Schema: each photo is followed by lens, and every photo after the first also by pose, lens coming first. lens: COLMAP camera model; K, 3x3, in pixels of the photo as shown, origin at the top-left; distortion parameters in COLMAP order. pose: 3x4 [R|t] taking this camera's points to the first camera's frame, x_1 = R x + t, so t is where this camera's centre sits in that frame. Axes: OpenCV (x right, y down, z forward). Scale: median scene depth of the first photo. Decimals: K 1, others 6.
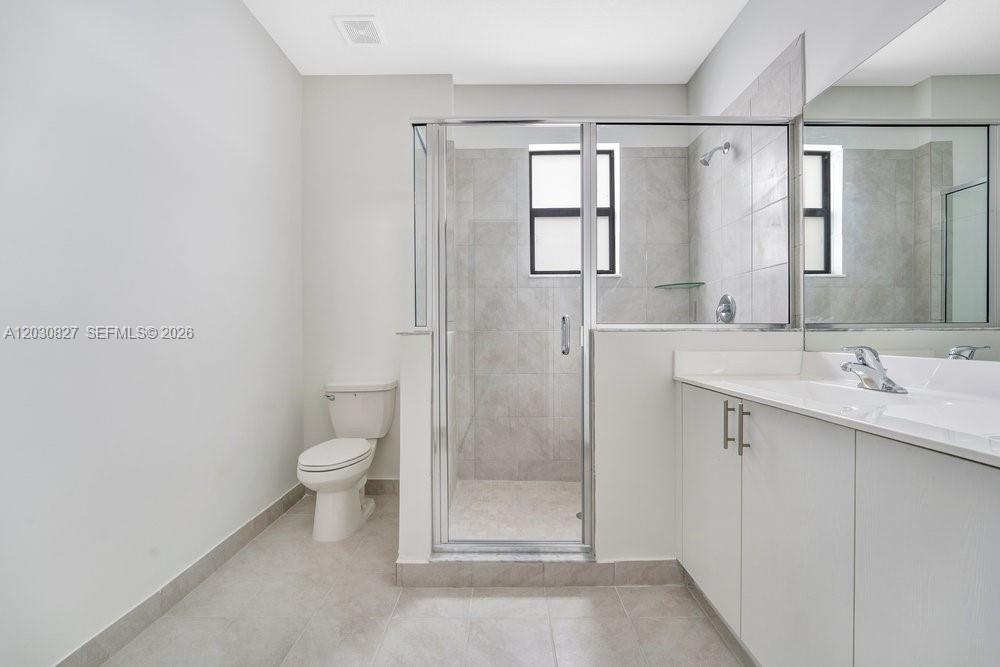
lens RADIAL K [[423.7, 0, 500.0], [0, 423.7, 333.7], [0, 0, 1]] dist [-0.013183, 0.000498]
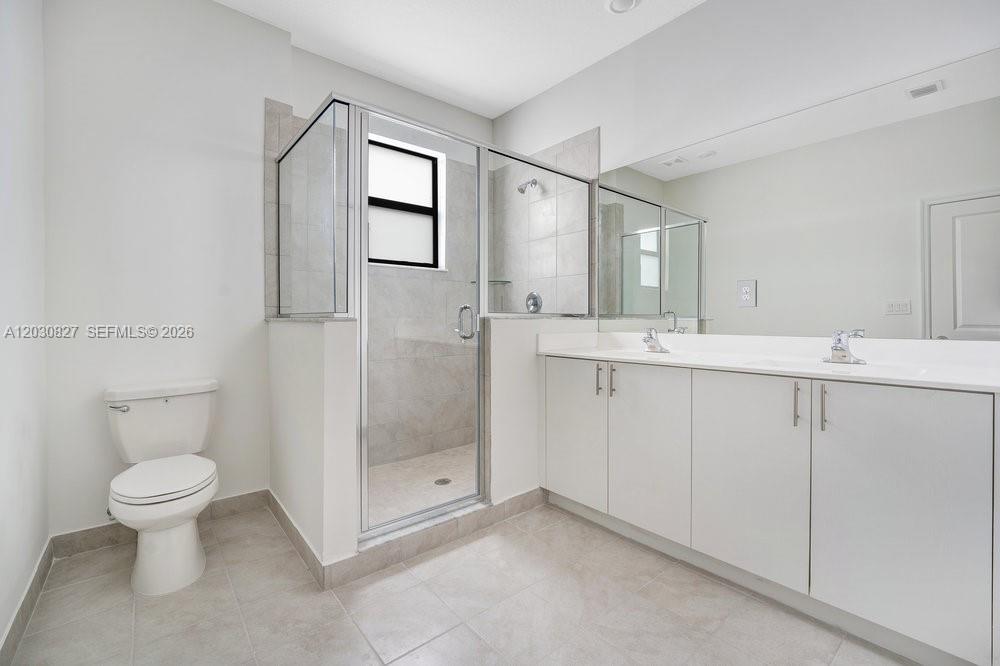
lens RADIAL K [[423.7, 0, 518.3], [0, 423.7, 319.9], [0, 0, 1]] dist [-0.013183, 0.000498]
pose [[0.755845, 0.002405, 0.654746, -0.513746], [0.000664, 0.999990, -0.004439, 0.003129], [-0.654750, 0.003790, 0.755836, 0.012422]]
